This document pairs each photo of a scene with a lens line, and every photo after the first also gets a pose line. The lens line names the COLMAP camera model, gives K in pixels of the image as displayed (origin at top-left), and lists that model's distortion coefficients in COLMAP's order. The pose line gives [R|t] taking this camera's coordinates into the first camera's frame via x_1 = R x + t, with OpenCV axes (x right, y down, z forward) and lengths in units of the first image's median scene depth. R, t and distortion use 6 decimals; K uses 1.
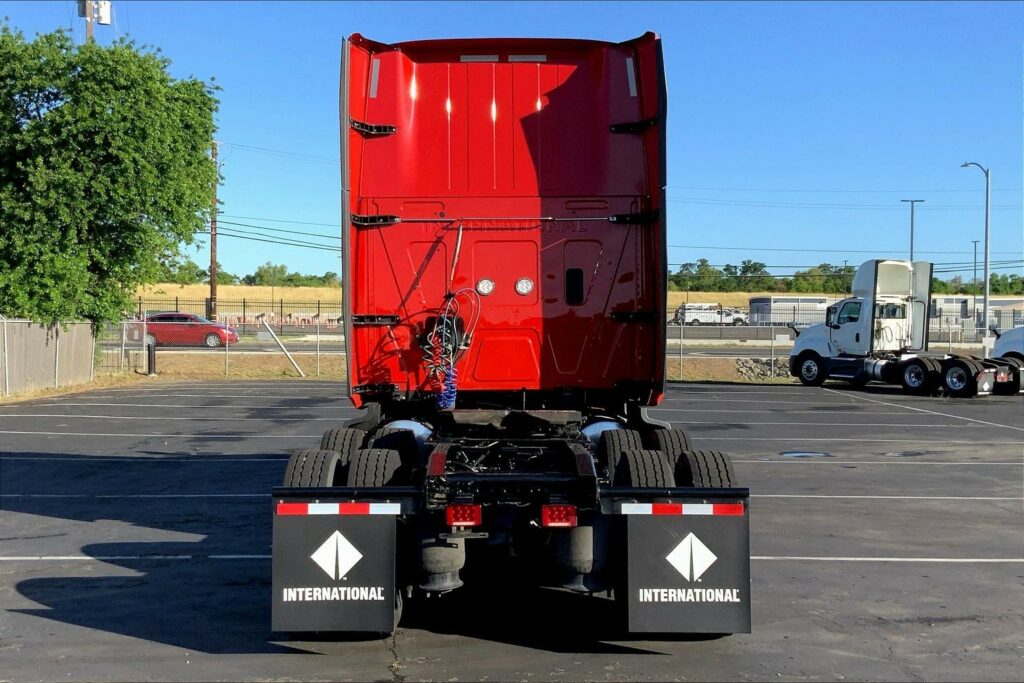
lens RADIAL K [[1202.6, 0, 493.4], [0, 1202.6, 336.8], [0, 0, 1]] dist [0.057692, -0.017234]
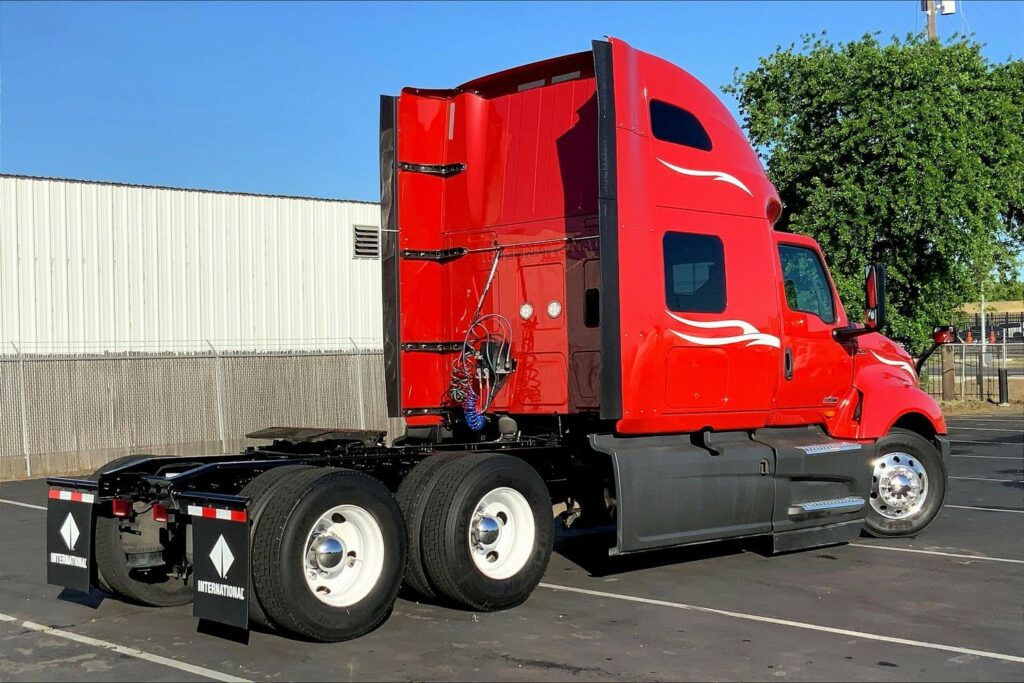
lens RADIAL K [[1401.6, 0, 512.0], [0, 1401.6, 341.5], [0, 0, 1]] dist [0.026309, 0.077326]
pose [[0.695049, -0.026158, -0.718486, 0.813054], [0.015825, 0.999652, -0.021085, 0.008107], [0.718788, 0.003285, 0.695222, 0.172932]]
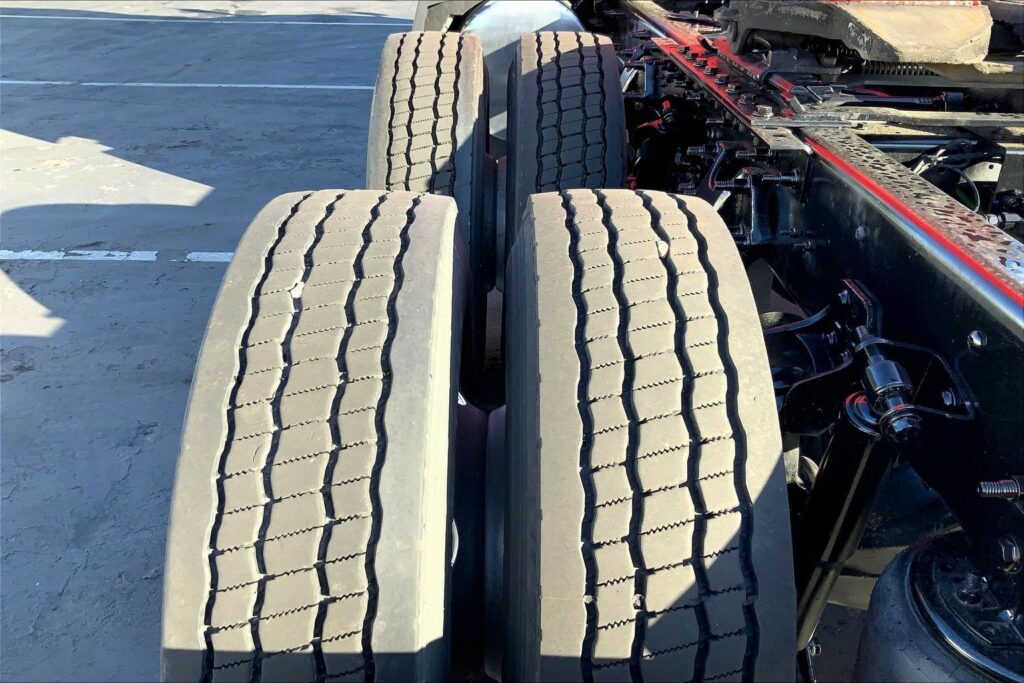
lens RADIAL K [[835.1, 0, 512.0], [0, 835.1, 341.5], [0, 0, 1]] dist [0.091882, -0.160548]
pose [[0.999925, 0.007686, 0.009550, -0.081954], [-0.011272, 0.882698, 0.469806, 0.028280], [-0.004819, -0.469879, 0.882718, 0.587677]]
